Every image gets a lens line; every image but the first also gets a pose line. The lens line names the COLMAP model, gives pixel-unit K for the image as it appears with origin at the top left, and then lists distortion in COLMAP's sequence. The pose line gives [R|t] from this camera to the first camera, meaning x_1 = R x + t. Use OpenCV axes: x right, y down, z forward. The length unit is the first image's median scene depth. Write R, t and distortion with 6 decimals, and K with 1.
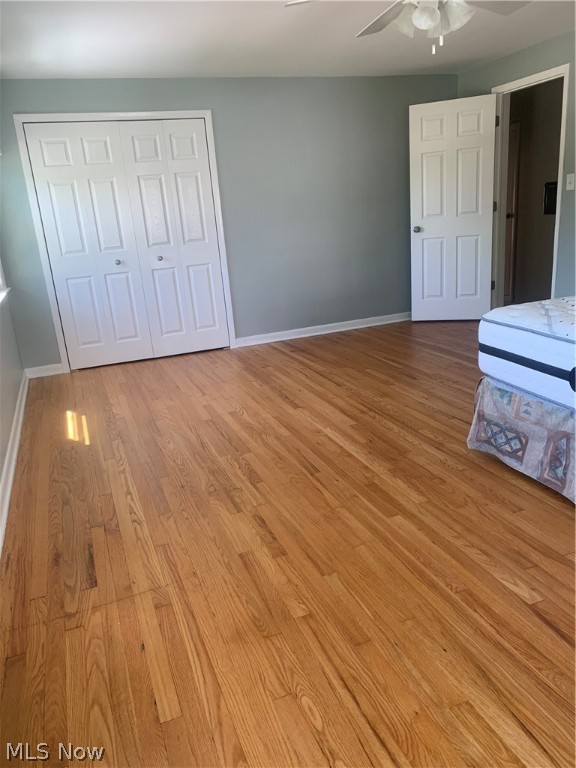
lens RADIAL K [[585.1, 0, 286.6], [0, 585.1, 386.6], [0, 0, 1]] dist [0.036717, -0.034057]
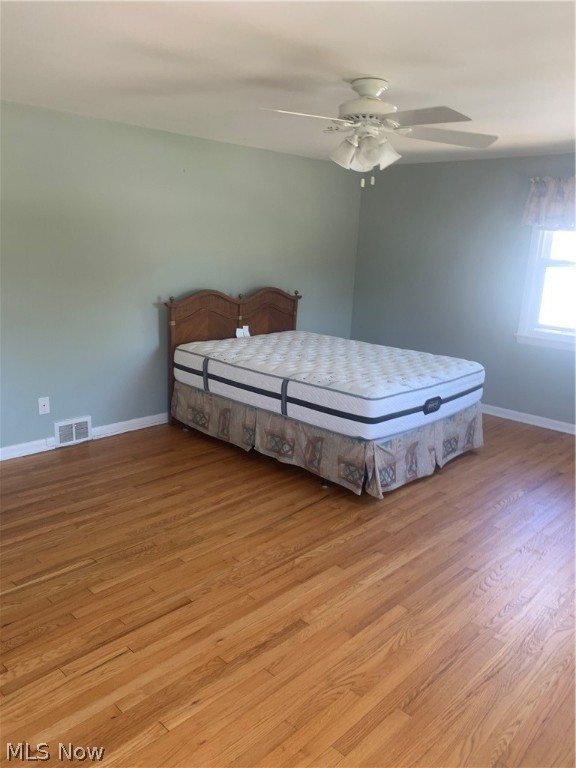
lens RADIAL K [[585.1, 0, 285.5], [0, 585.1, 382.5], [0, 0, 1]] dist [0.036717, -0.034057]
pose [[-0.423088, -0.156174, 0.892528, -0.531877], [0.254511, 0.924893, 0.282484, -0.413914], [-0.869610, 0.346674, -0.351563, 1.189435]]
